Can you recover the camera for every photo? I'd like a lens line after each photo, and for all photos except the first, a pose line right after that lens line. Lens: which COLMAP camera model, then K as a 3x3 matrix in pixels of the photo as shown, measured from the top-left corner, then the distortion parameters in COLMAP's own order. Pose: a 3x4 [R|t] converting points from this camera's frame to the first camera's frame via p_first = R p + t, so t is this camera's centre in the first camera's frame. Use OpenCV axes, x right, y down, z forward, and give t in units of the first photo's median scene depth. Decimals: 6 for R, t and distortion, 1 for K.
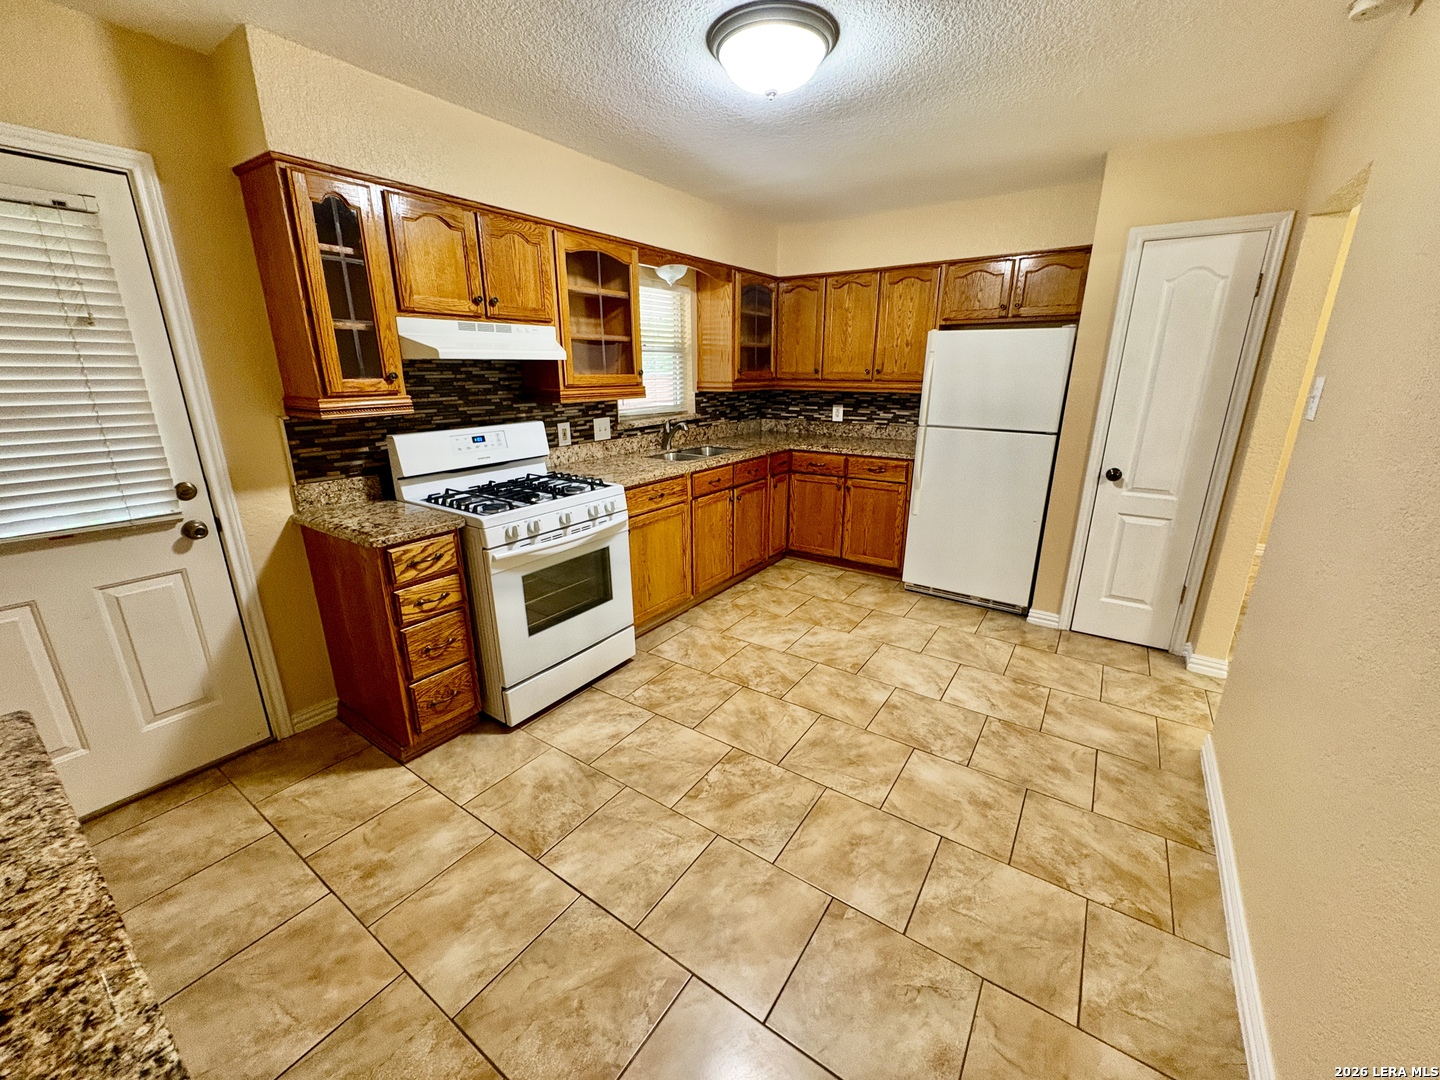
lens RADIAL K [[573.7, 0, 715.3], [0, 573.7, 540.9], [0, 0, 1]] dist [0.002248, -0.000537]
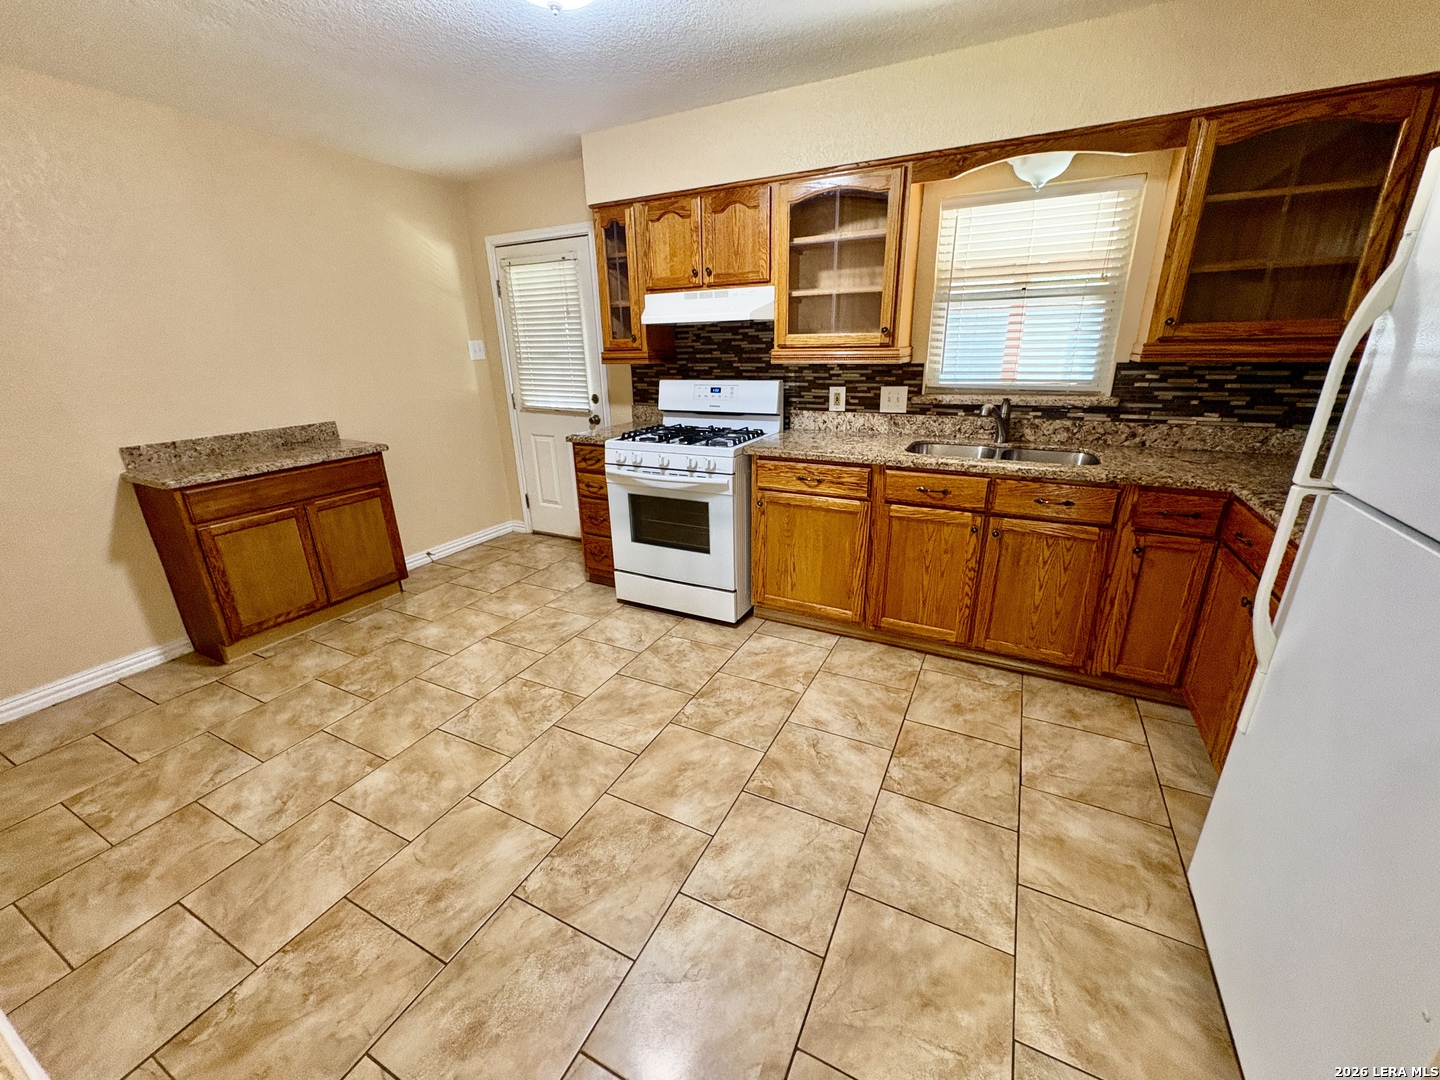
lens RADIAL K [[573.7, 0, 724.7], [0, 573.7, 539.6], [0, 0, 1]] dist [0.002248, -0.000537]
pose [[0.134293, 0.322748, -0.936909, 0.797877], [-0.269669, 0.921694, 0.278853, -0.222007], [0.953543, 0.215208, 0.210812, 0.806230]]
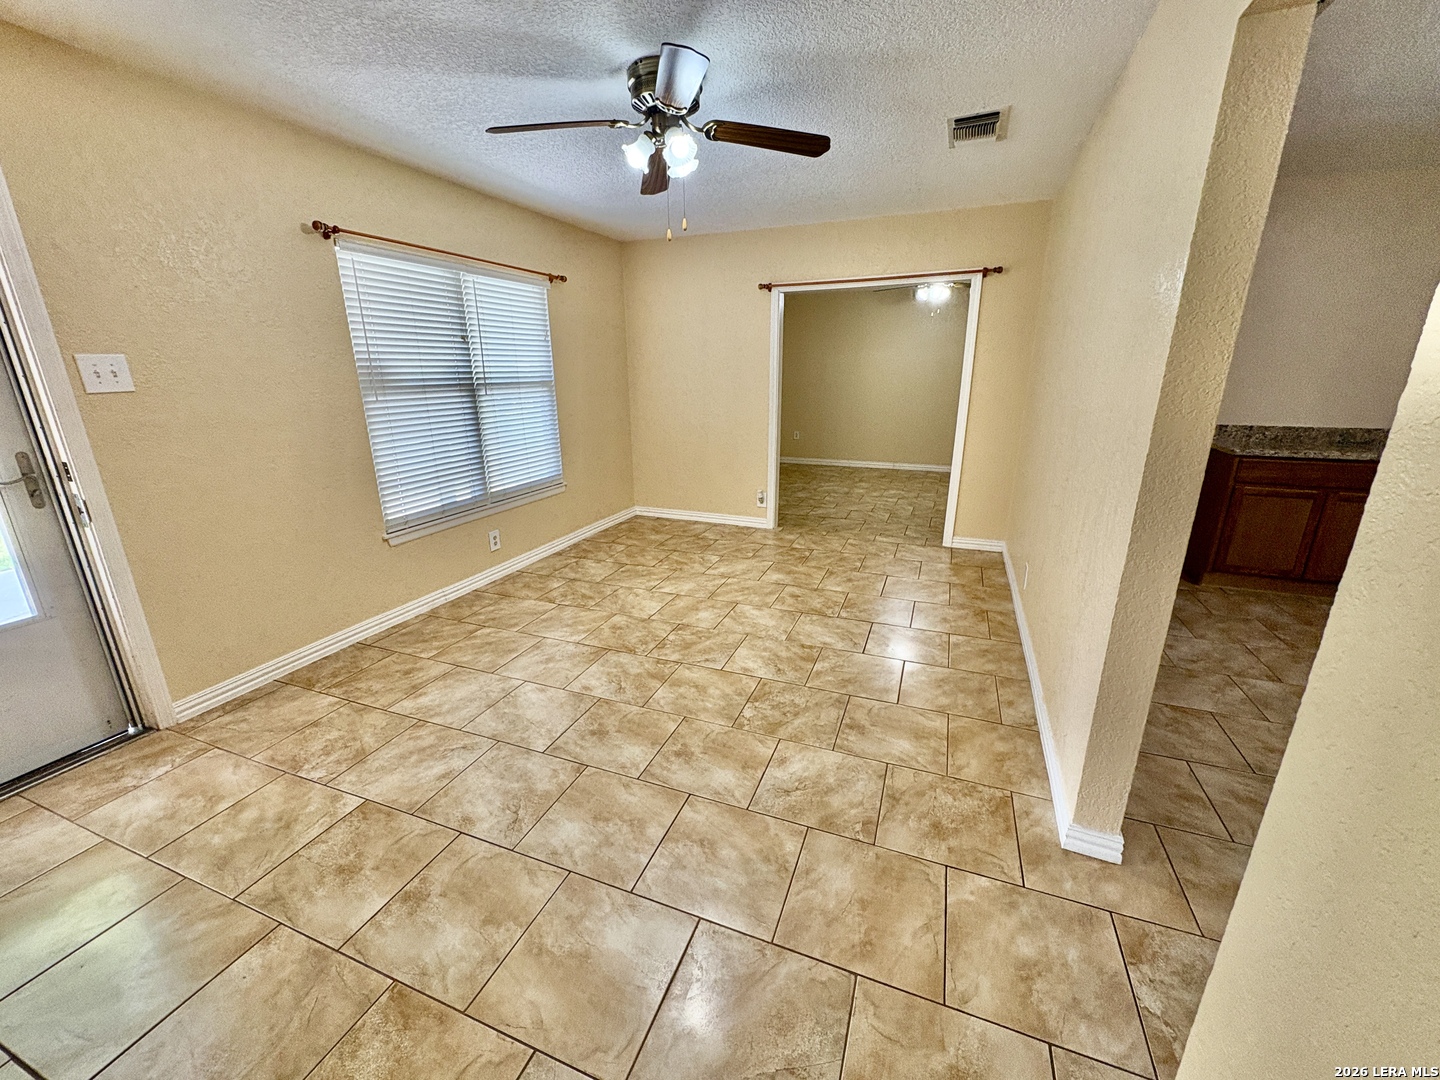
lens RADIAL K [[573.7, 0, 721.5], [0, 573.7, 536.1], [0, 0, 1]] dist [0.002248, -0.000537]
pose [[-0.974667, 0.070839, -0.212145, 1.220213], [-0.057190, 0.838049, 0.542589, -0.292070], [0.216224, 0.540976, -0.812768, 1.048337]]
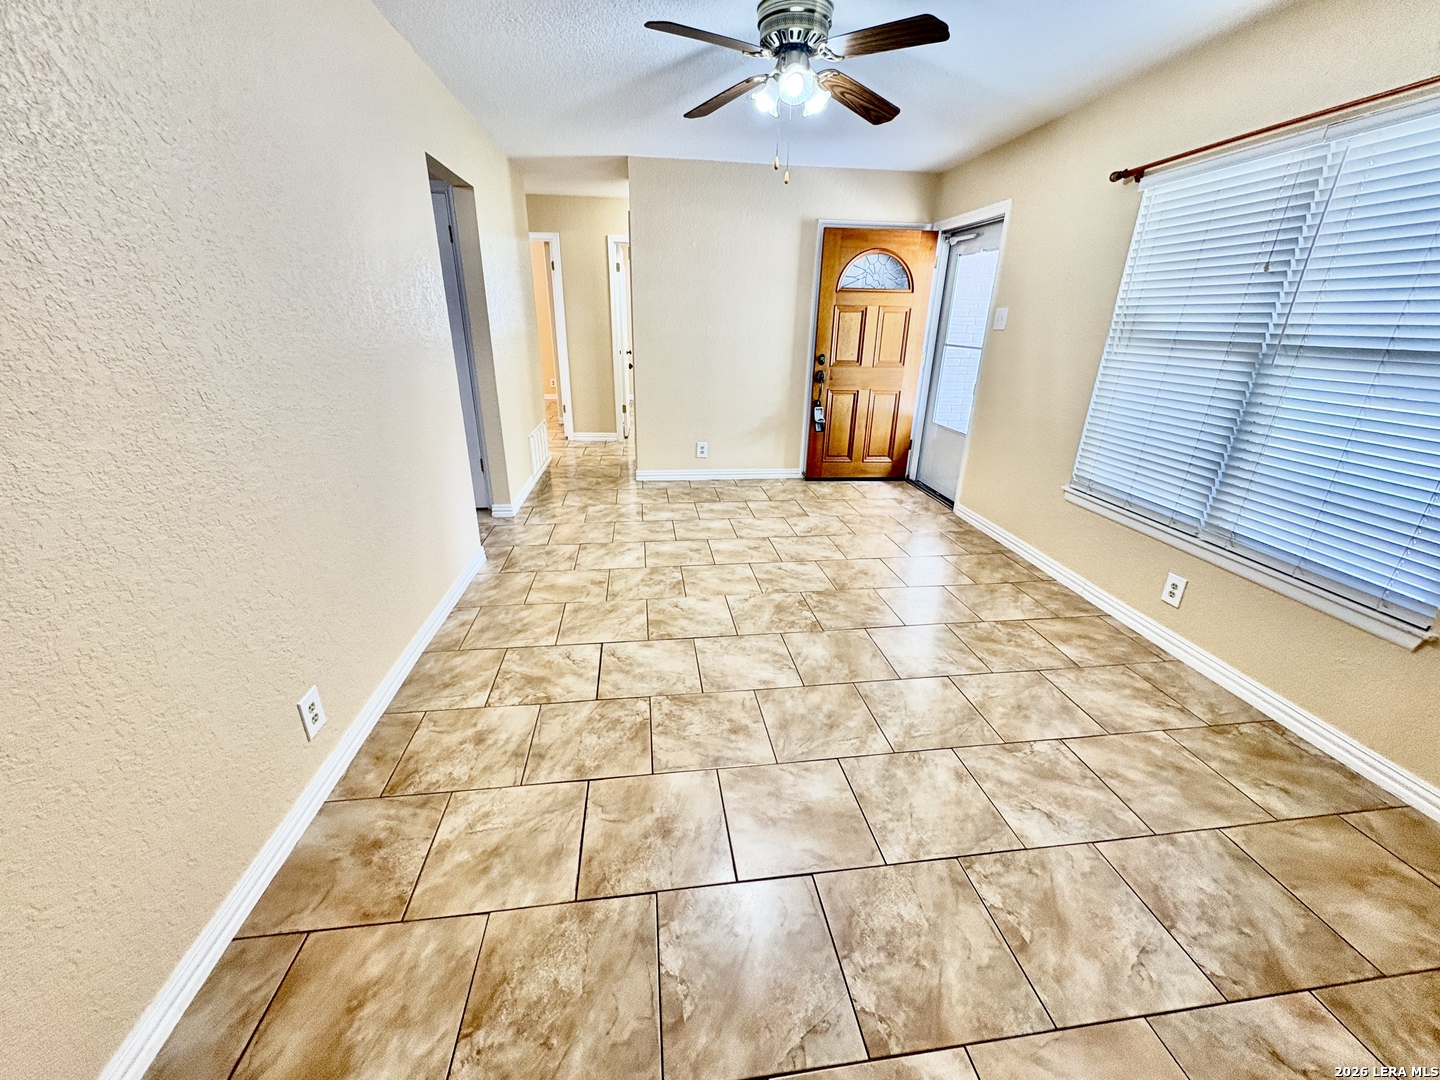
lens RADIAL K [[573.7, 0, 718.5], [0, 573.7, 538.8], [0, 0, 1]] dist [0.002248, -0.000537]
pose [[0.746469, -0.225413, 0.626078, 0.354839], [0.174846, 0.974258, 0.142304, 0.183821], [-0.642039, 0.003242, 0.766665, -0.470442]]
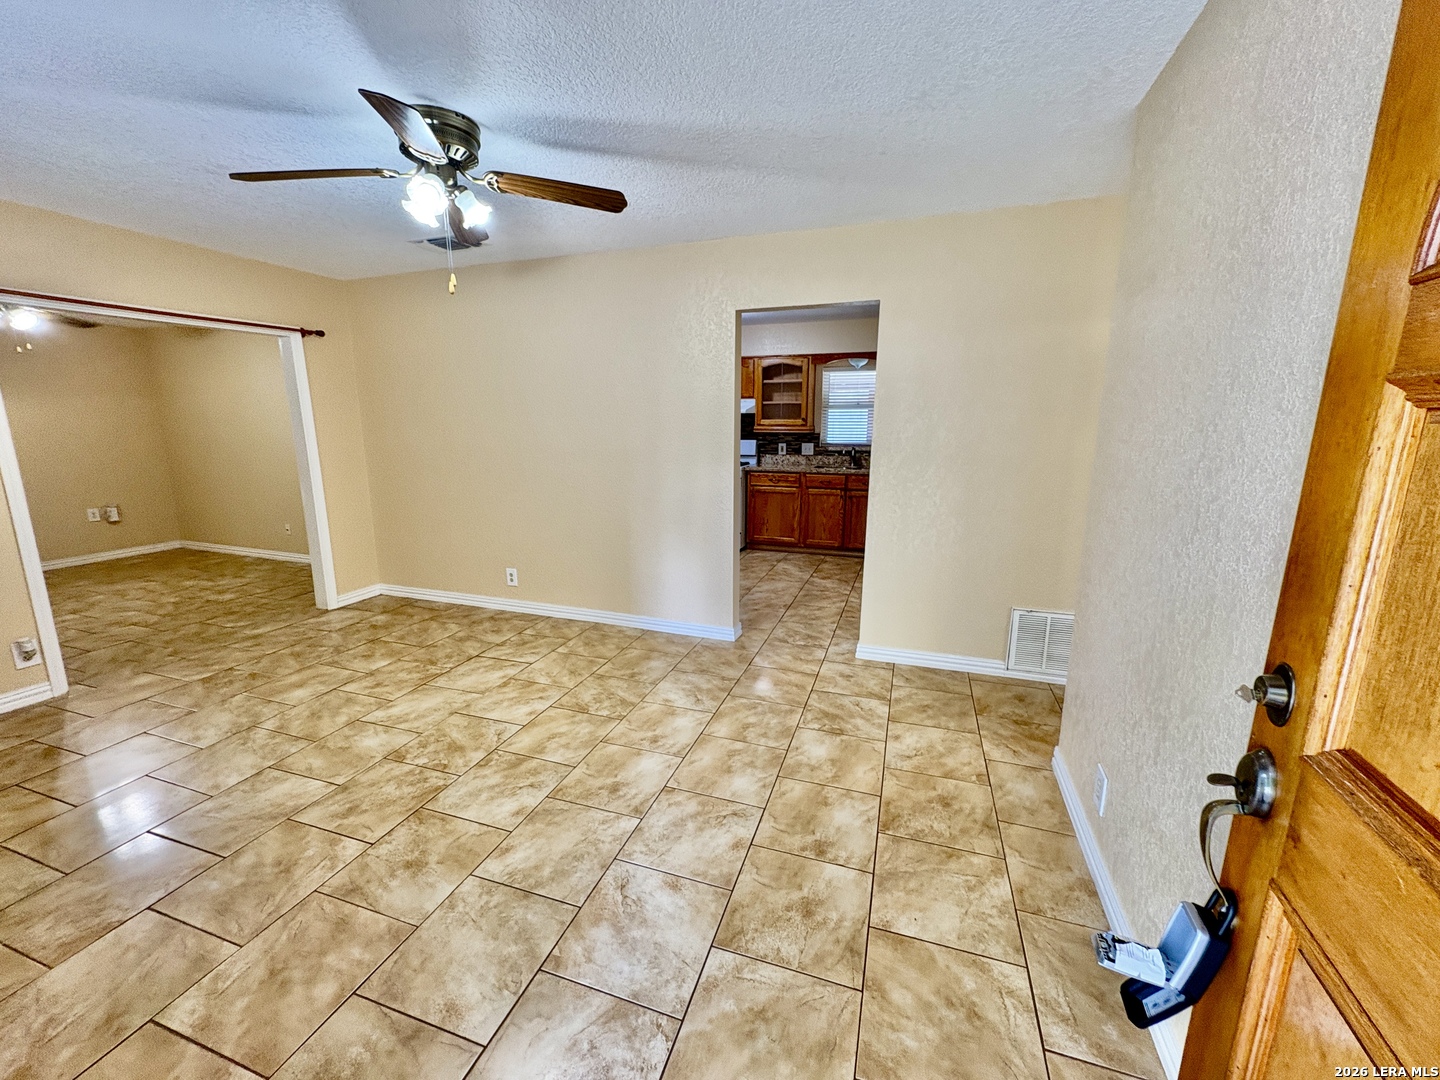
lens RADIAL K [[573.7, 0, 719.9], [0, 573.7, 534.4], [0, 0, 1]] dist [0.002248, -0.000537]
pose [[0.266565, 0.189738, -0.944956, 1.984295], [-0.283443, 0.952509, 0.111298, -0.071860], [0.921197, 0.238174, 0.307685, 0.288570]]
